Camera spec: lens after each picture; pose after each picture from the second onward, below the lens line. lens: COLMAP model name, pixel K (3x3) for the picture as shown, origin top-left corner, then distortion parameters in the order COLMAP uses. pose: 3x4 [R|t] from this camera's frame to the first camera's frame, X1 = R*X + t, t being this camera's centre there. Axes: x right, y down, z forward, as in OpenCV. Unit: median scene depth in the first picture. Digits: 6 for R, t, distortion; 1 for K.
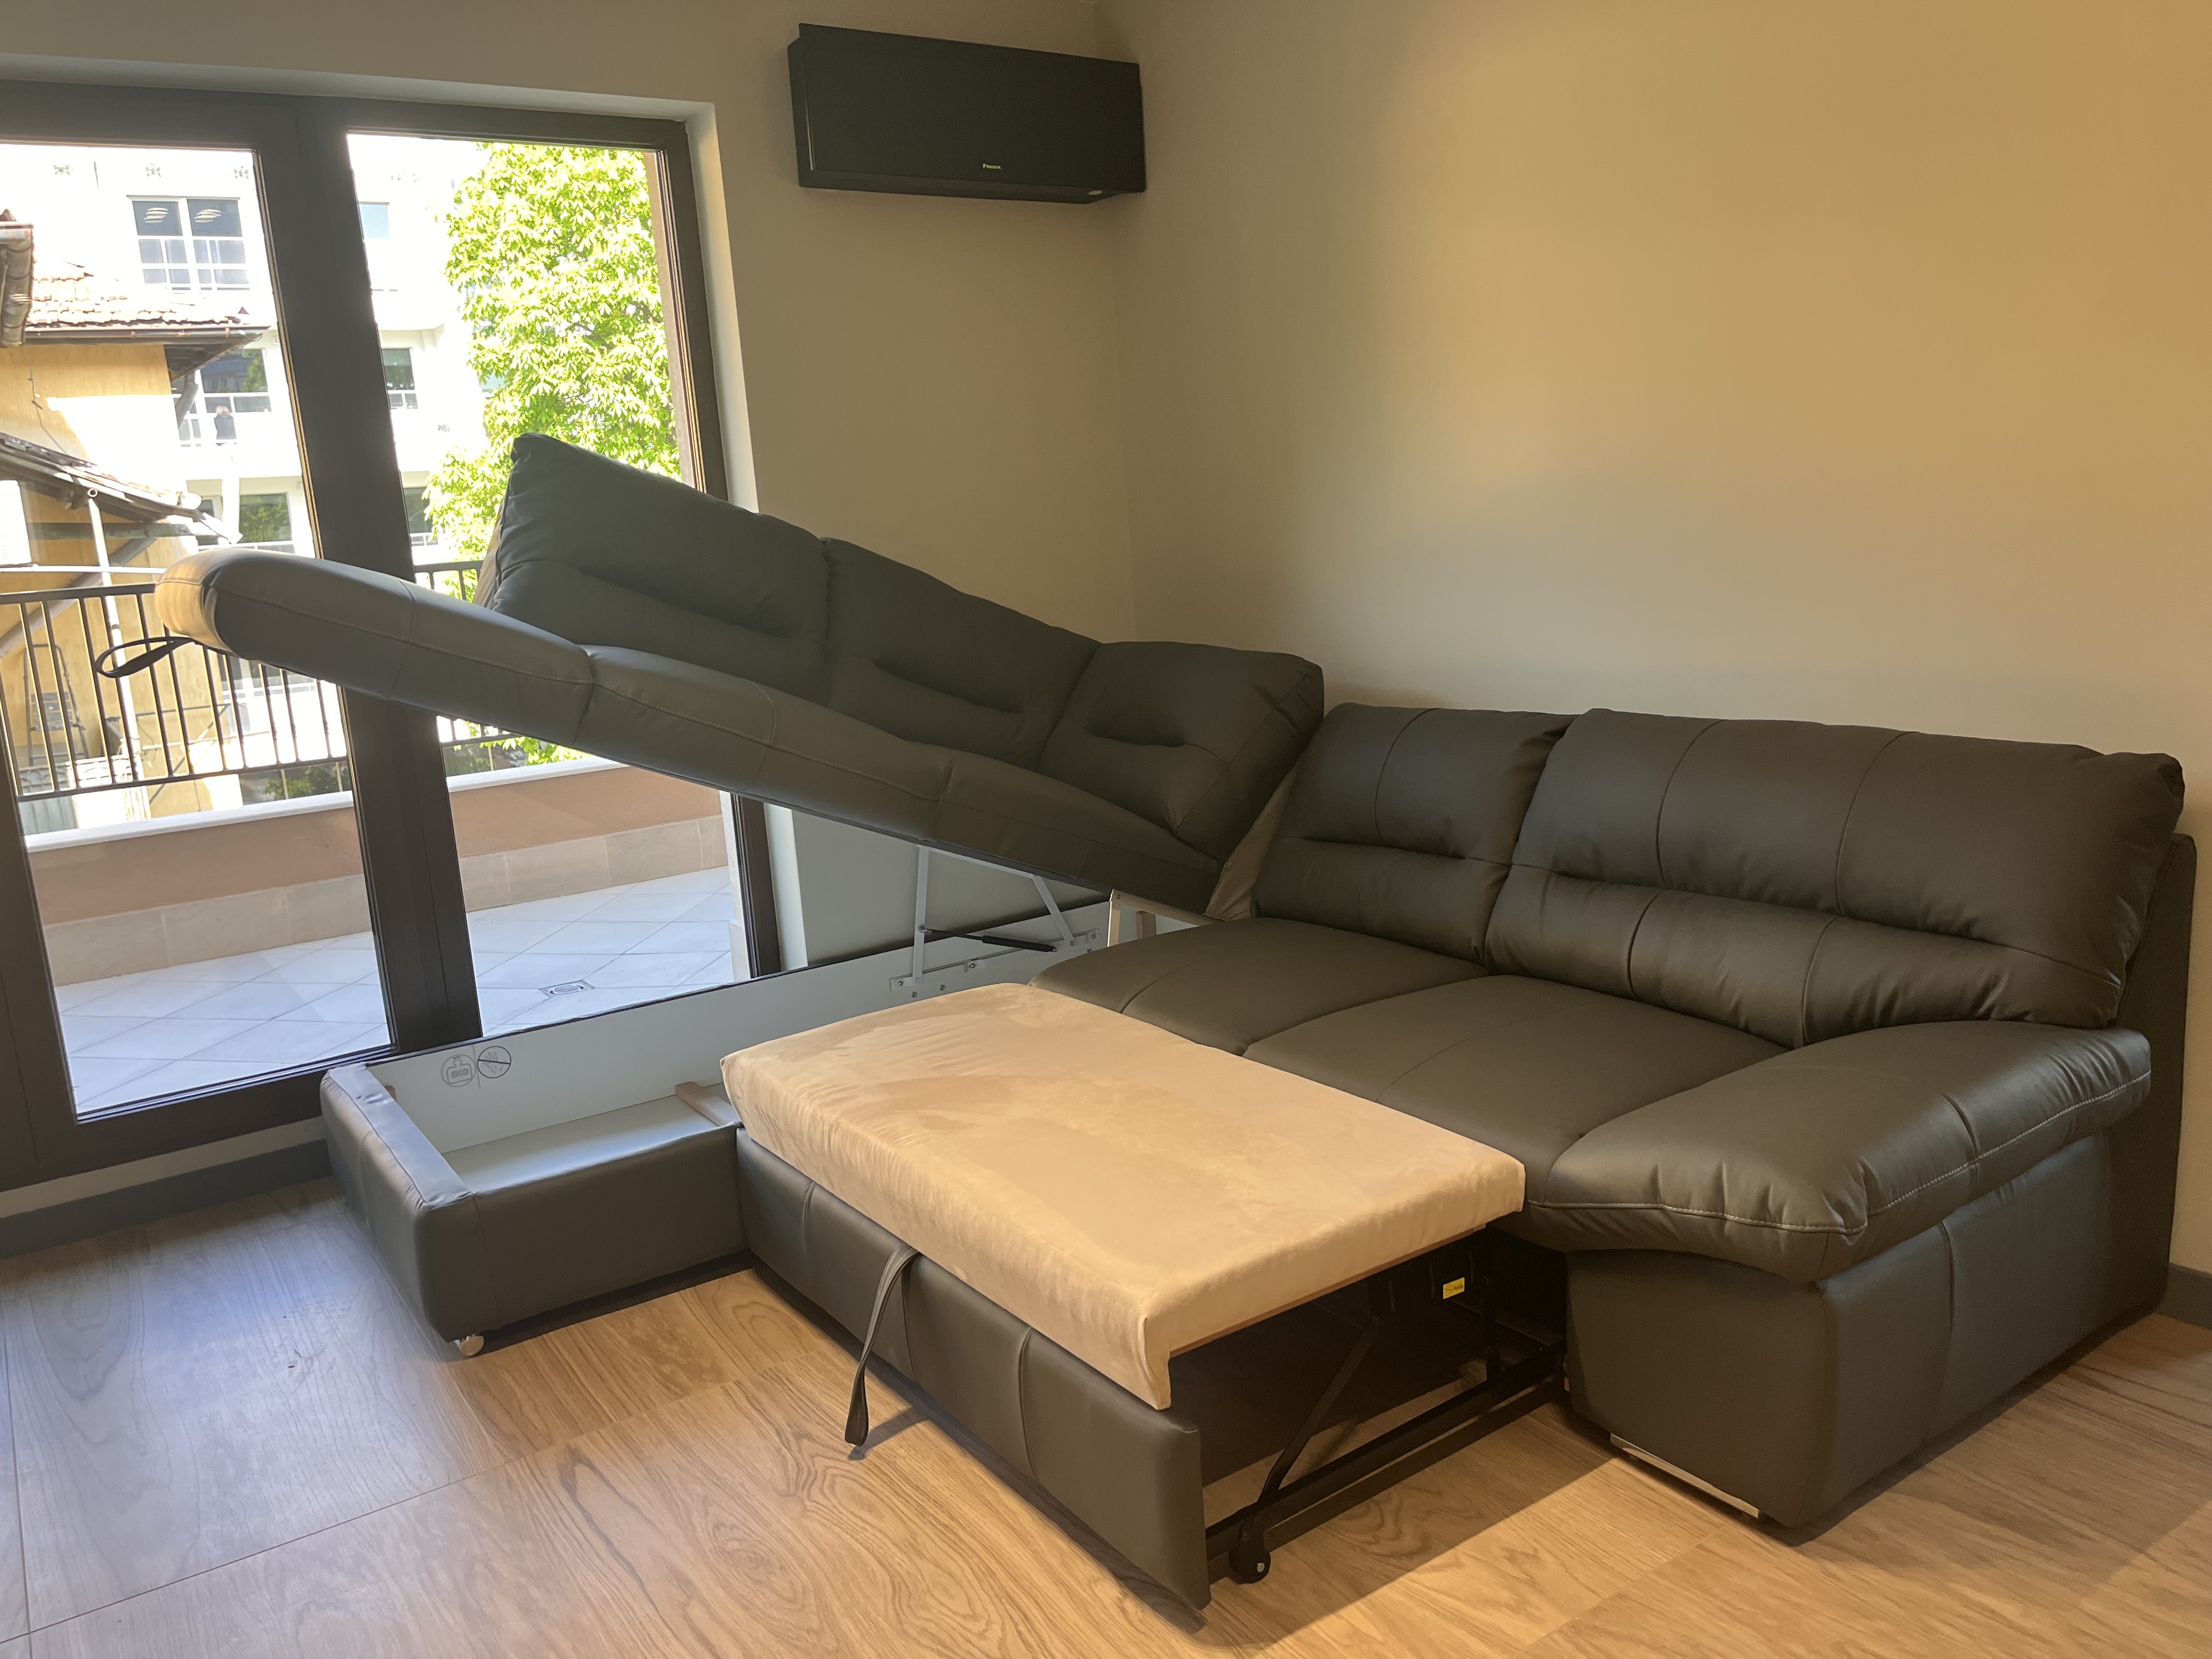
lens RADIAL K [[1646.5, 0, 1106.0], [0, 1646.5, 829.5], [0, 0, 1]] dist [0.005093, 0.005886]
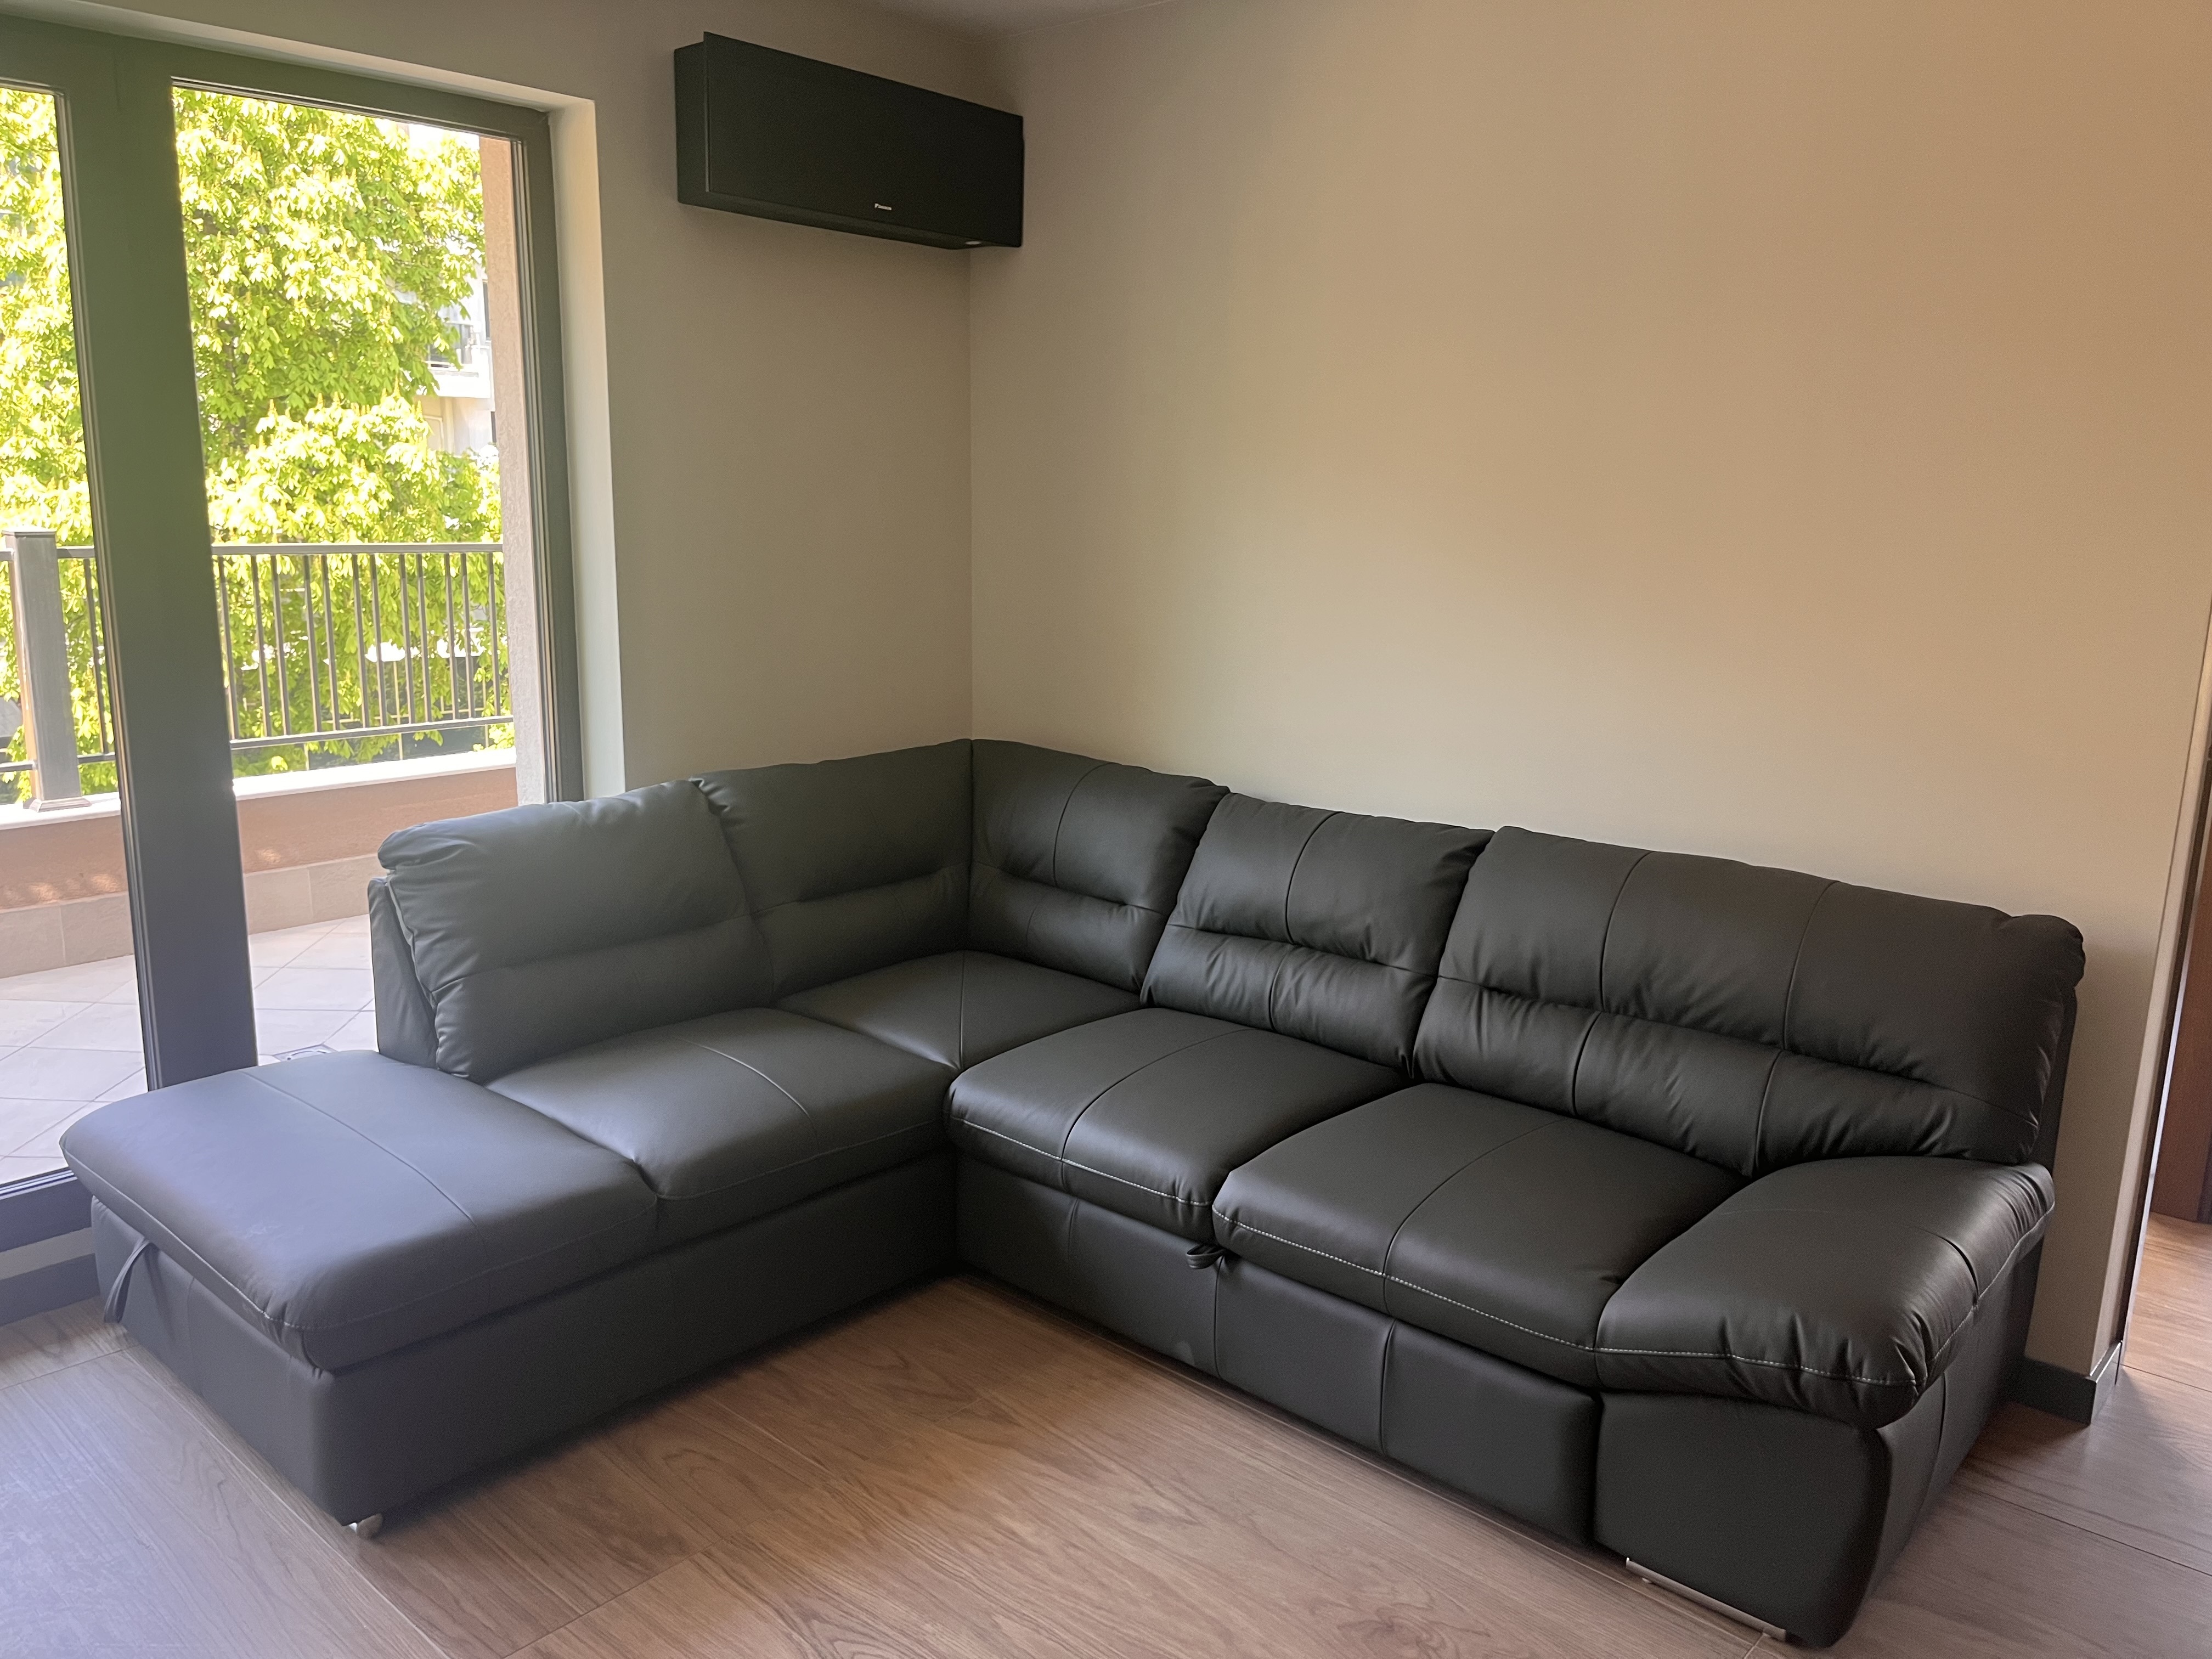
lens RADIAL K [[1646.5, 0, 1106.0], [0, 1646.5, 829.5], [0, 0, 1]] dist [0.005093, 0.005886]
pose [[0.964315, 0.037533, 0.262084, -0.262059], [-0.039156, 0.999233, 0.000972, -0.072715], [-0.261846, -0.011200, 0.965045, 0.067270]]
